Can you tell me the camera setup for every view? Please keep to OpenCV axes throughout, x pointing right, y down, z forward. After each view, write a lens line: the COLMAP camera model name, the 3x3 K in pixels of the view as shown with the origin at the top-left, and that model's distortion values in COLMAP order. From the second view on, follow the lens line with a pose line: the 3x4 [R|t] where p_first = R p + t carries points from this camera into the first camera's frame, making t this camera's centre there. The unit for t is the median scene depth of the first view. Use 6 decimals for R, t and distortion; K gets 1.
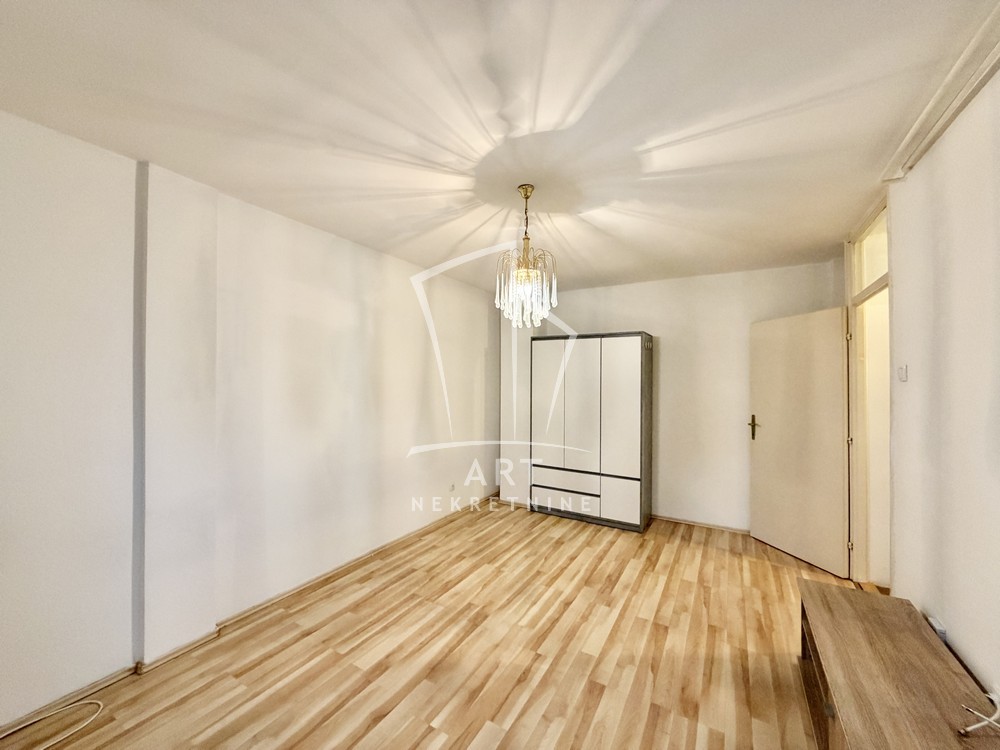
lens RADIAL K [[397.2, 0, 496.2], [0, 397.2, 376.4], [0, 0, 1]] dist [0.000808, -0.000237]
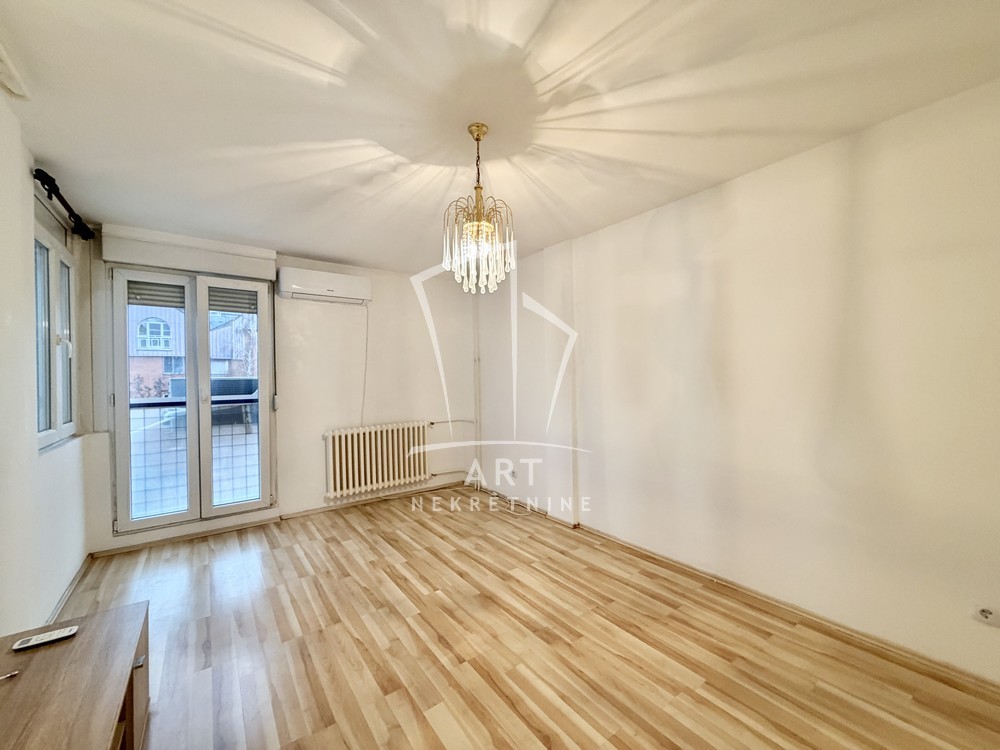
lens RADIAL K [[397.2, 0, 496.2], [0, 397.2, 376.4], [0, 0, 1]] dist [0.000808, -0.000237]
pose [[-0.393786, 0.001805, -0.919200, 0.850603], [0.021808, 0.999735, -0.007379, 0.066114], [0.918943, -0.022951, -0.393721, 1.364719]]
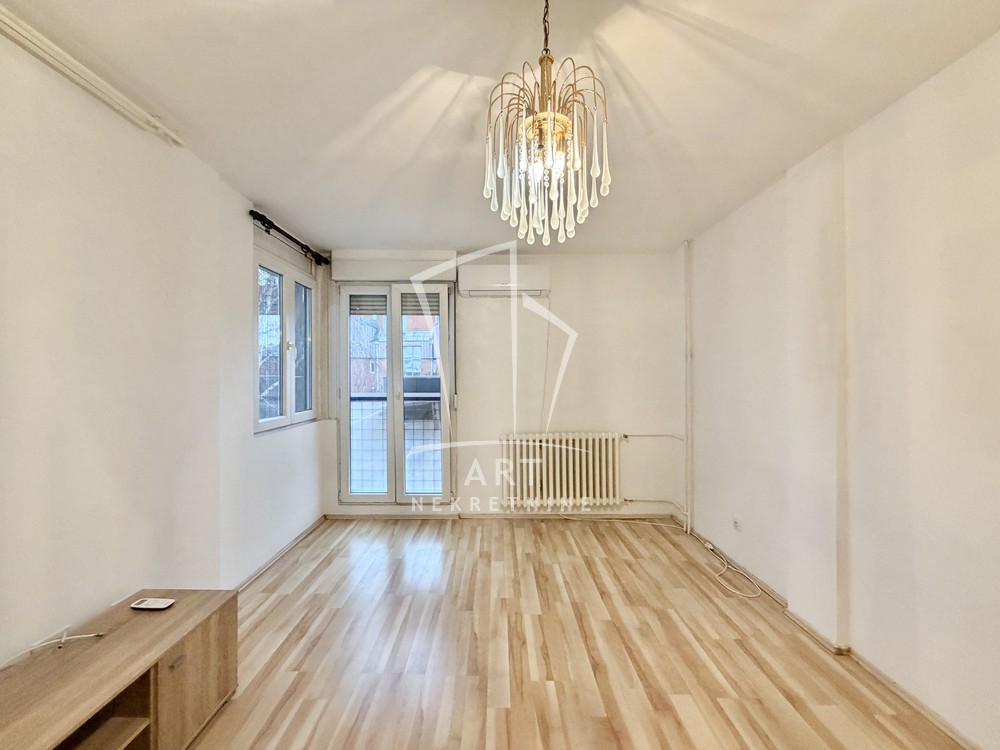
lens RADIAL K [[397.2, 0, 496.2], [0, 397.2, 376.4], [0, 0, 1]] dist [0.000808, -0.000237]
pose [[-0.862506, -0.003367, -0.506036, 0.382982], [0.002734, 0.999932, -0.011313, 0.056189], [0.506040, -0.011141, -0.862438, 1.397281]]
